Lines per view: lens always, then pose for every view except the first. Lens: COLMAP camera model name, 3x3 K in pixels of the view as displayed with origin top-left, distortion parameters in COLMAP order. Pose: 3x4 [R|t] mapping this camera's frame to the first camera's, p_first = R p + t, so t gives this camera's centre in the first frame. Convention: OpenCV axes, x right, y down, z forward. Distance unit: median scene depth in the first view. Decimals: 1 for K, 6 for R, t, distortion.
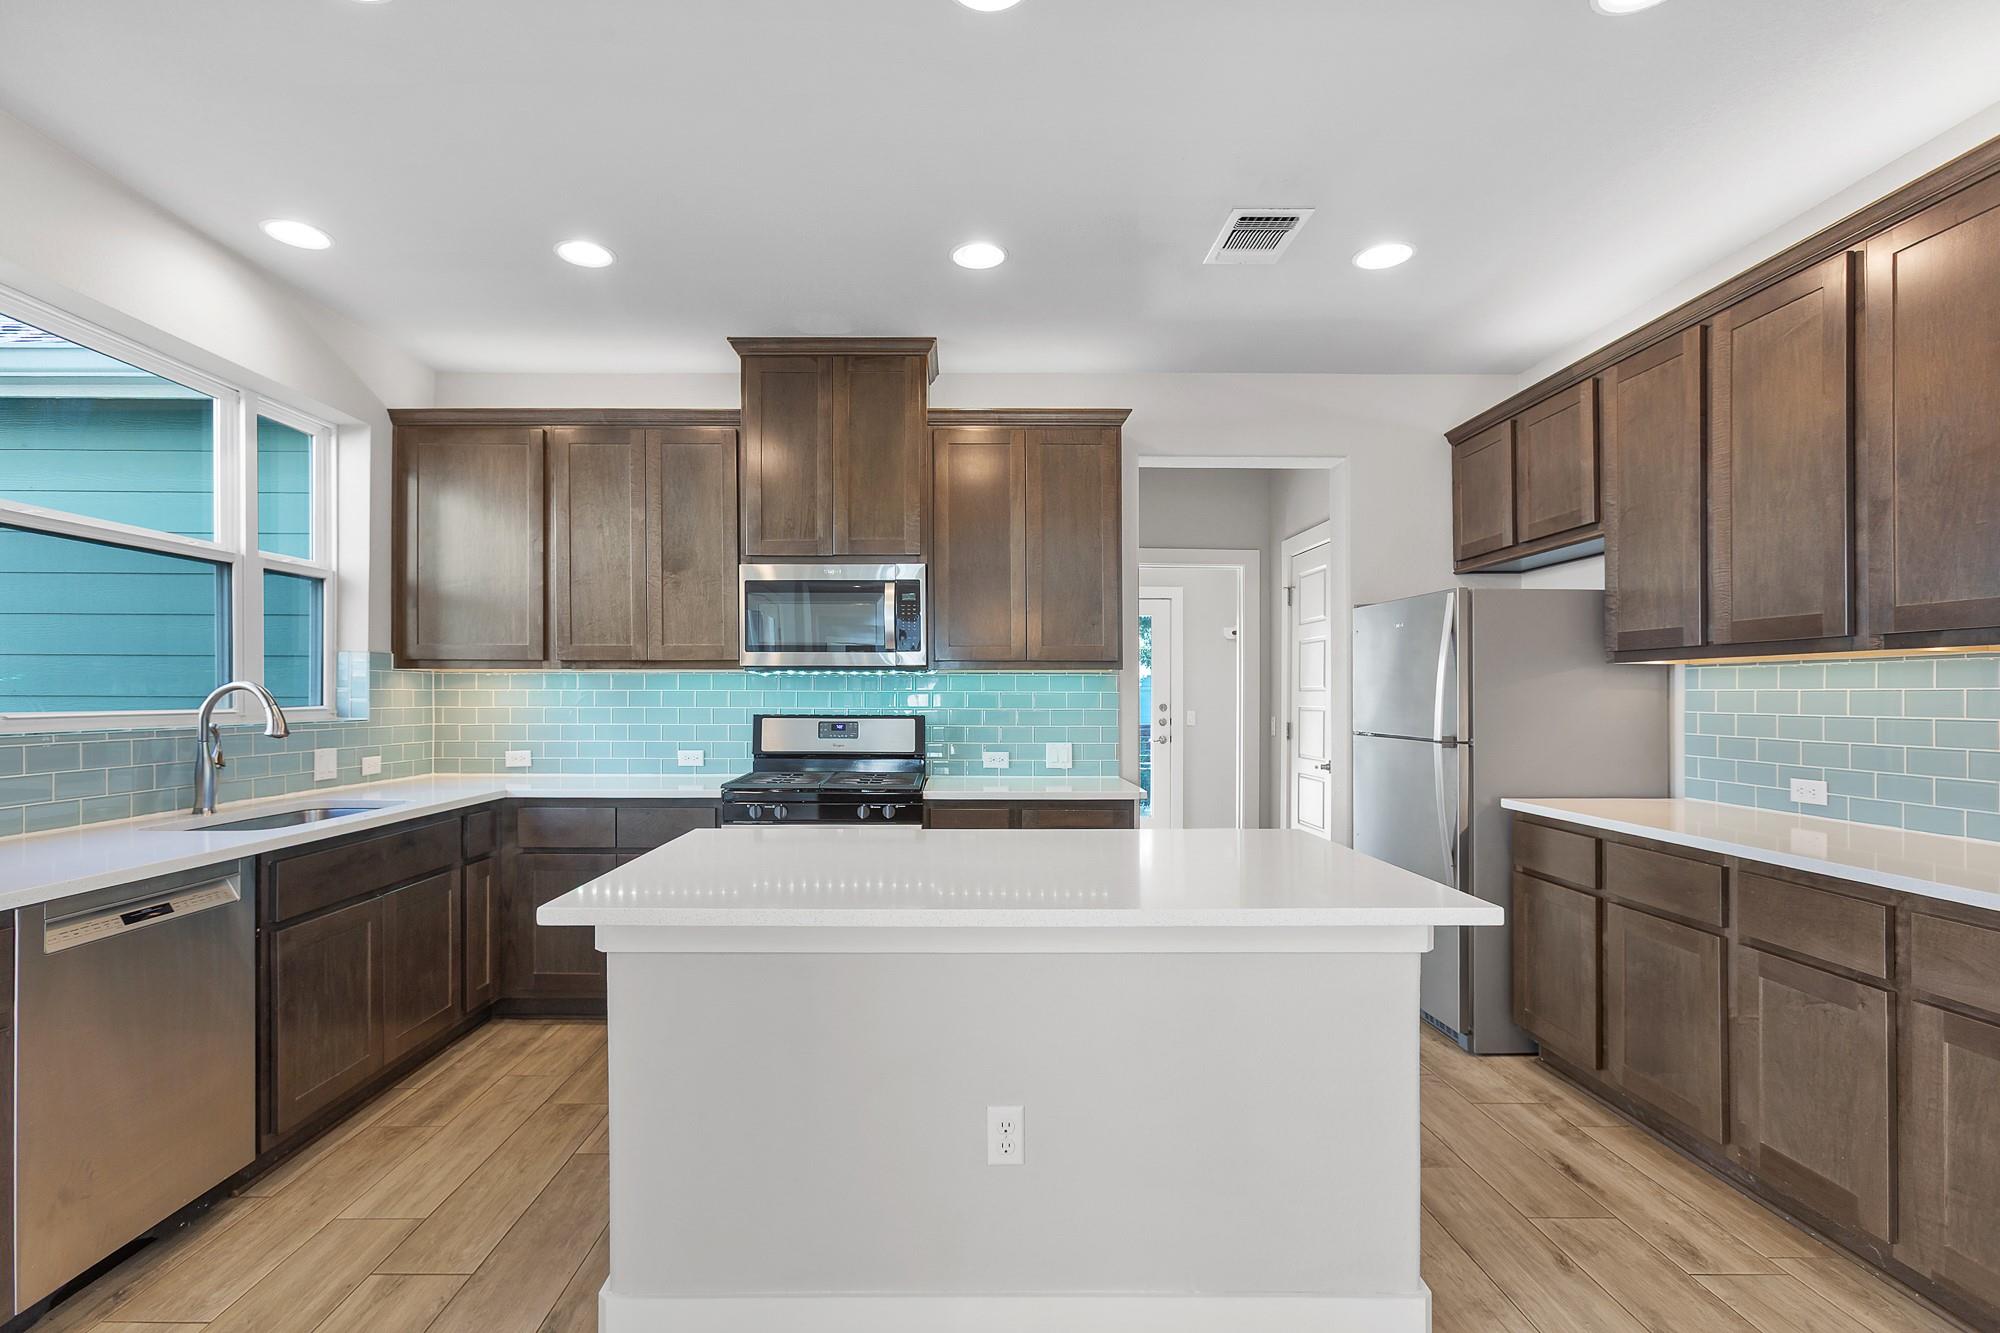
lens RADIAL K [[924.6, 0, 960.1], [0, 924.6, 684.1], [0, 0, 1]] dist [-0.006965, 0.000893]
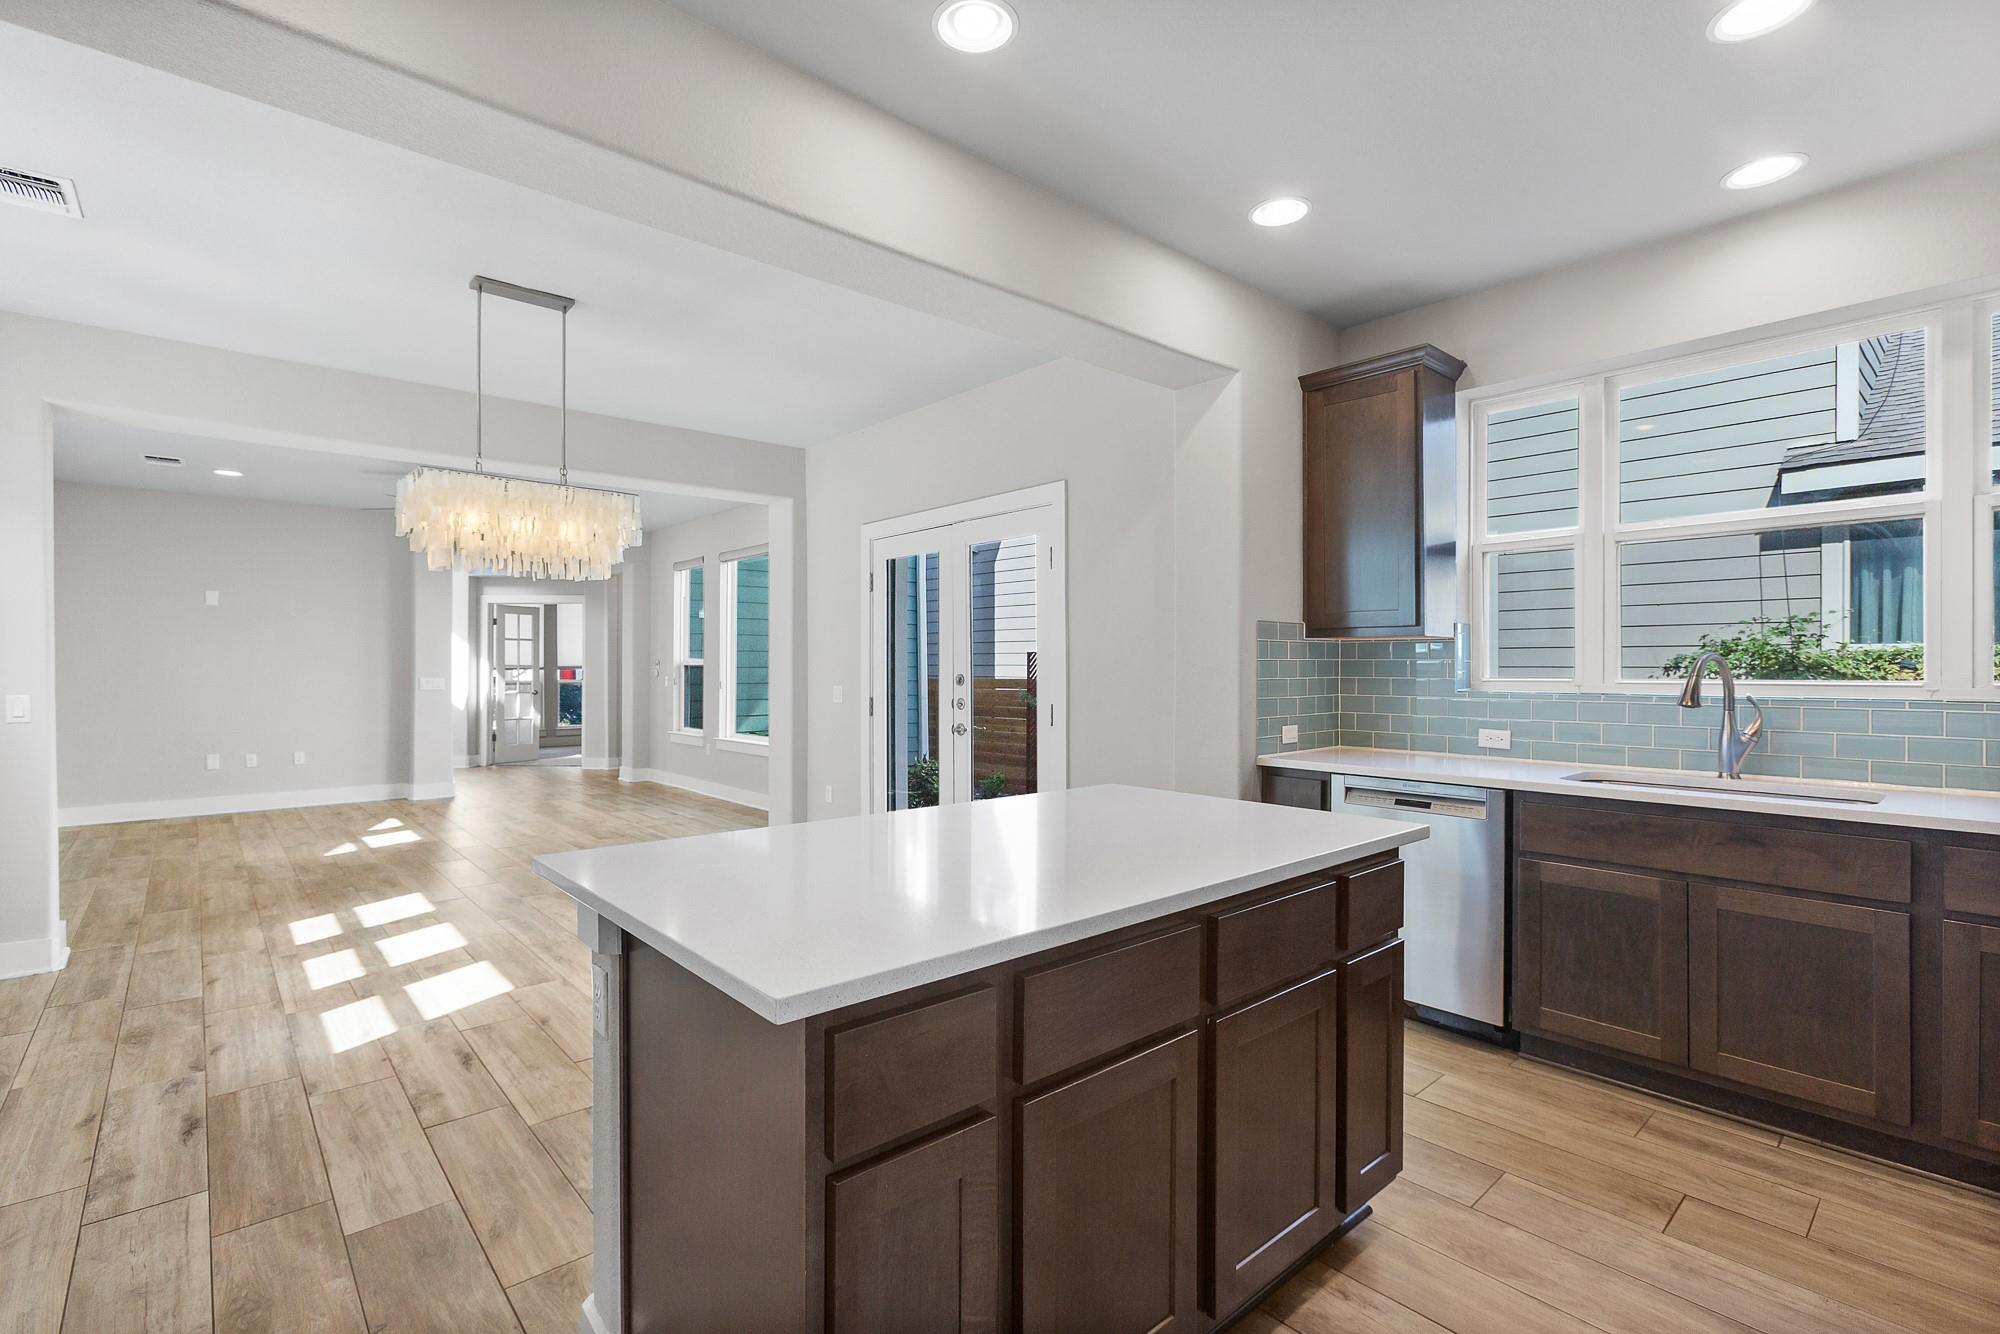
lens RADIAL K [[915.9, 0, 989.5], [0, 915.9, 667.3], [0, 0, 1]] dist [-0.000781, 0.000104]
pose [[-0.755197, 0.001485, -0.655497, 0.383332], [0.006285, 0.999968, -0.004976, 0.011362], [0.655468, -0.007878, -0.755182, 0.942064]]
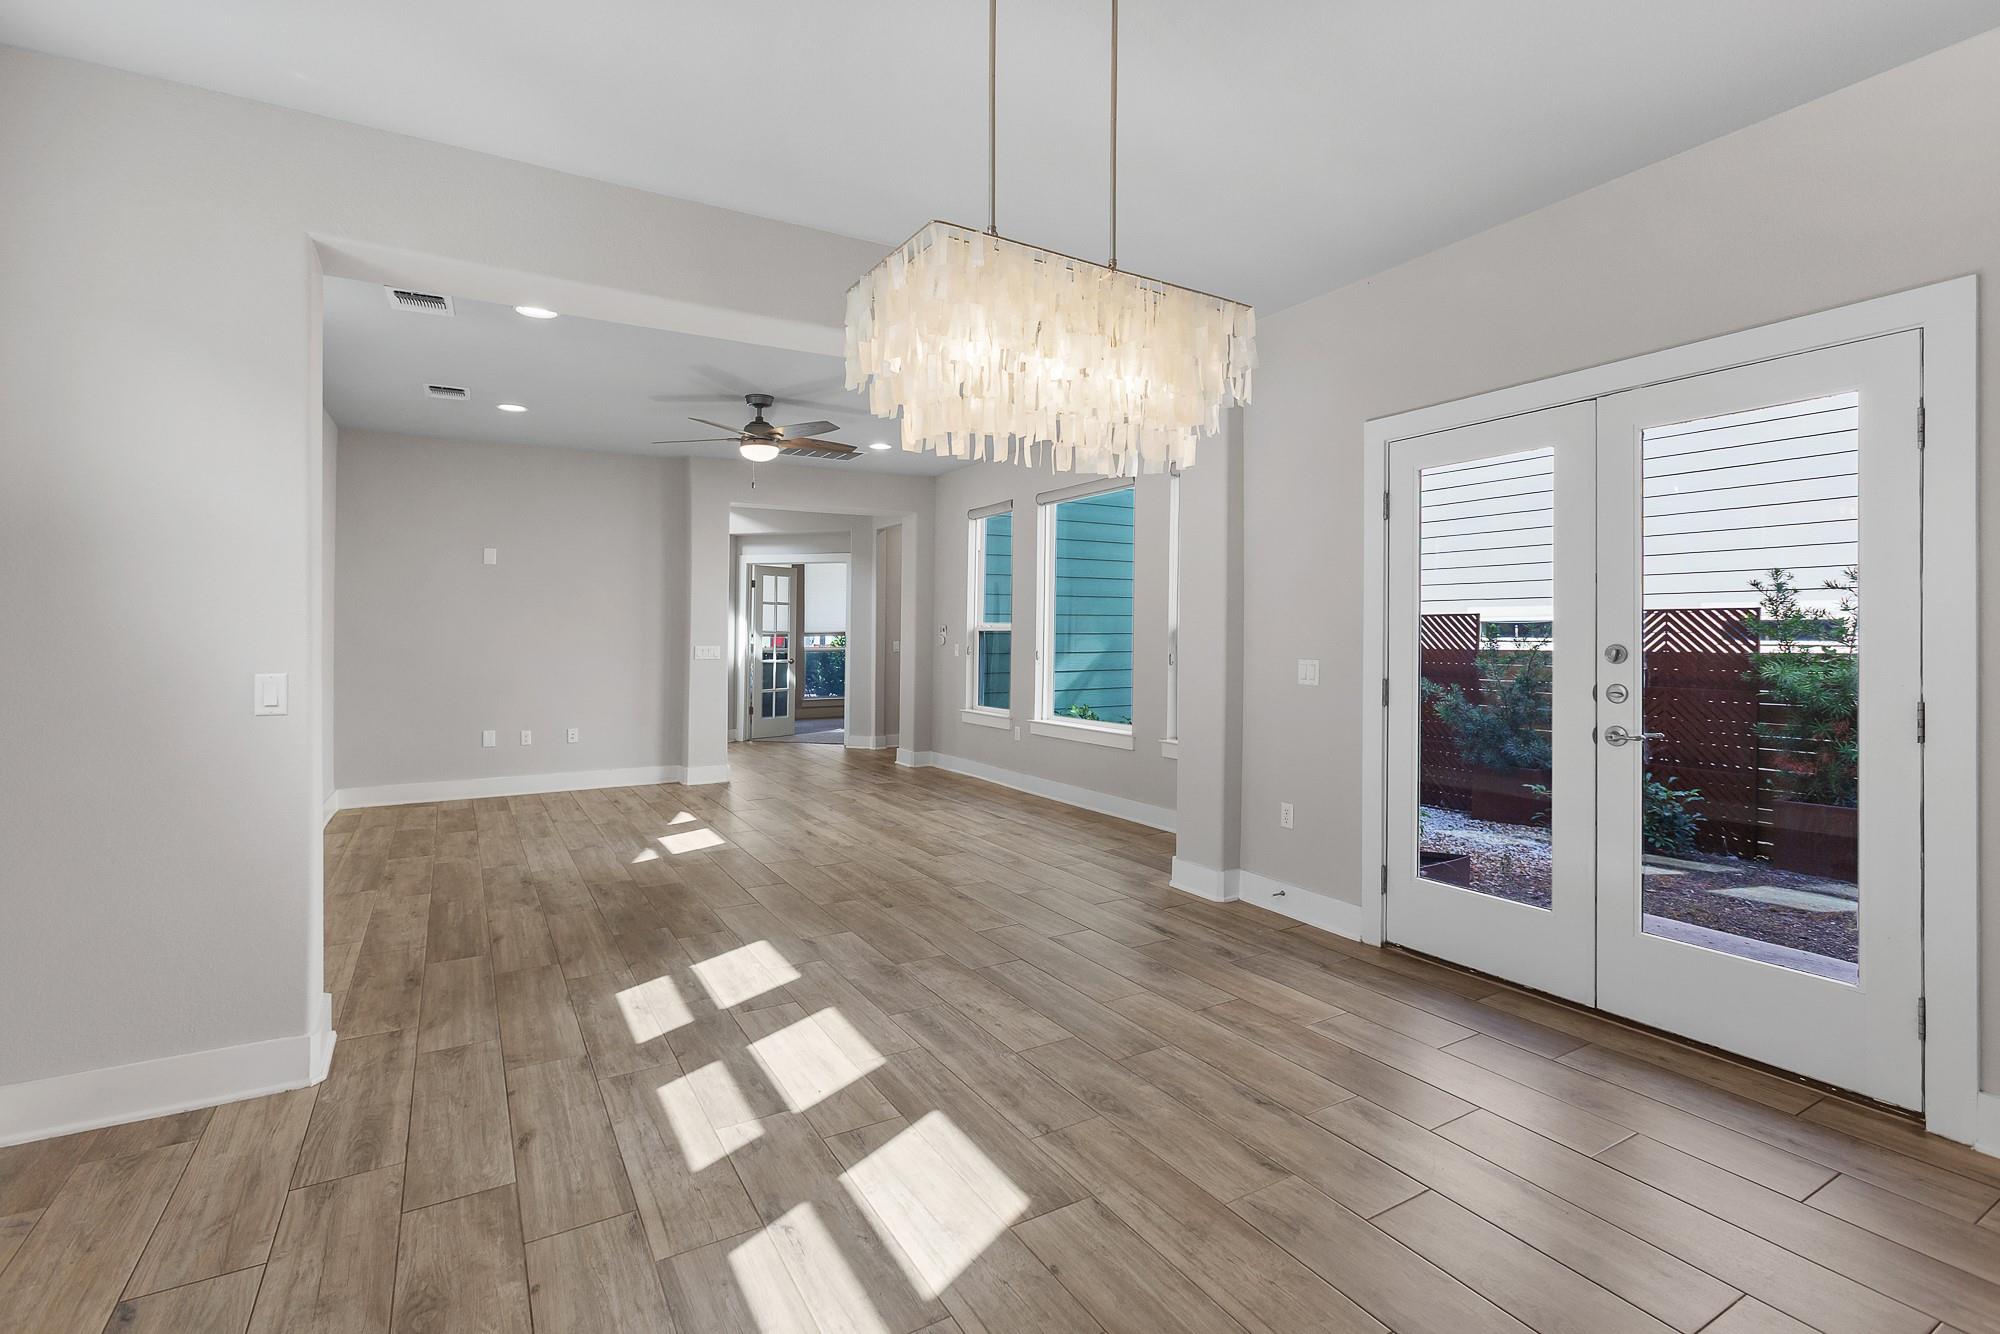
lens RADIAL K [[913.9, 0, 986.2], [0, 913.9, 616.8], [0, 0, 1]] dist [-0.002680, 0.000357]
pose [[-0.865186, -0.009065, -0.501370, 0.412989], [0.004350, 0.999663, -0.025580, 0.008637], [0.501433, -0.024312, -0.864855, 0.320120]]
